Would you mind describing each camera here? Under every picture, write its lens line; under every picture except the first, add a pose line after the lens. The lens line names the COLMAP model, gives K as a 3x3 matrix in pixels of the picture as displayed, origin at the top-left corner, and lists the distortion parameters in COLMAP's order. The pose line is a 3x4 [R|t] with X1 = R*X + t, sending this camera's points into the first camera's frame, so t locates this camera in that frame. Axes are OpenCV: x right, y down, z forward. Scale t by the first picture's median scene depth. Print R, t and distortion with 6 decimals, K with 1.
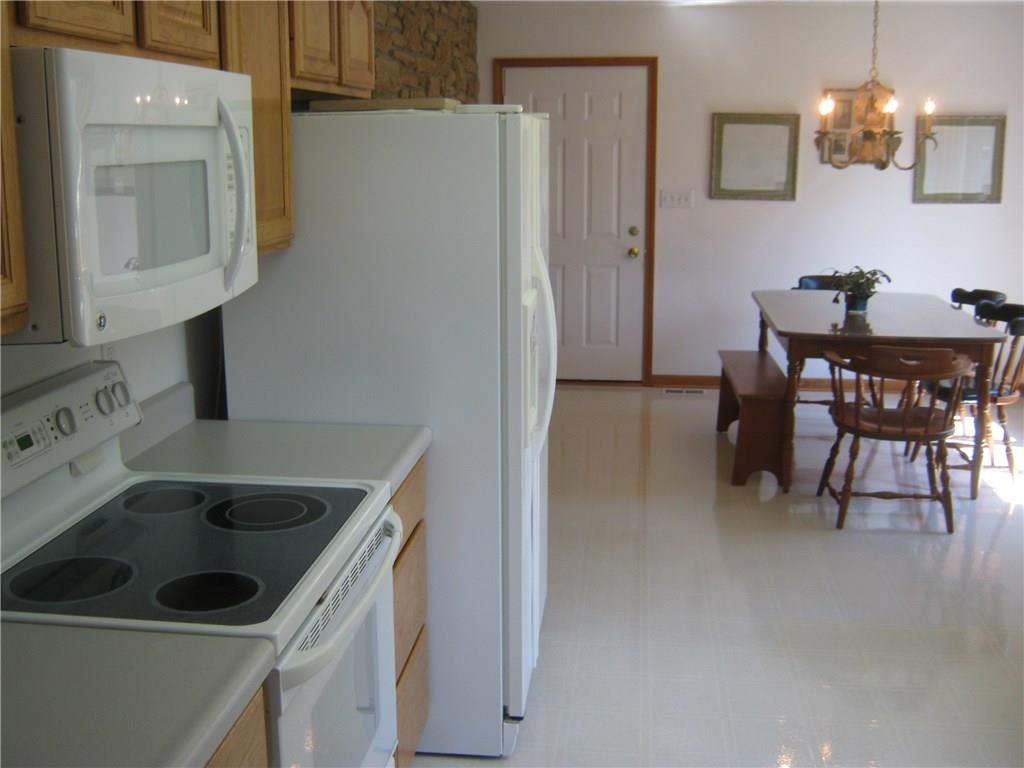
lens RADIAL K [[1146.0, 0, 501.5], [0, 1146.0, 385.4], [0, 0, 1]] dist [-0.097318, 0.018179]
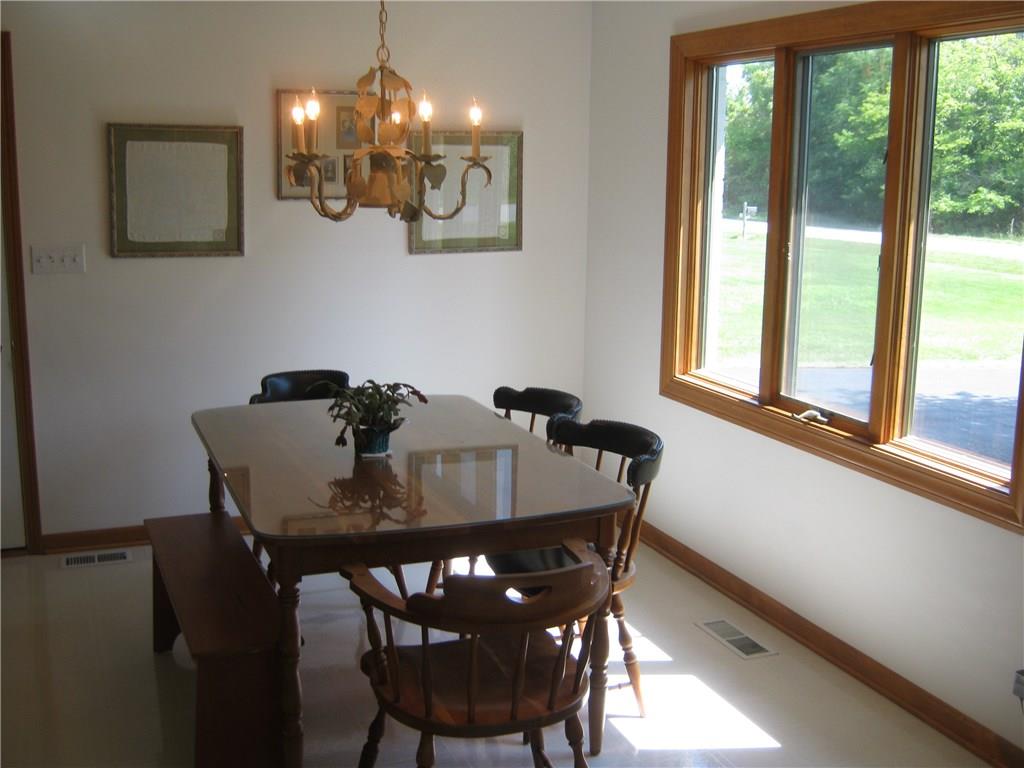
lens RADIAL K [[1146.0, 0, 501.5], [0, 1146.0, 385.4], [0, 0, 1]] dist [-0.097318, 0.018179]
pose [[0.879227, -0.074850, 0.470486, 0.083584], [0.082162, 0.996606, 0.005010, -0.091304], [-0.469264, 0.034252, 0.882393, 0.400072]]
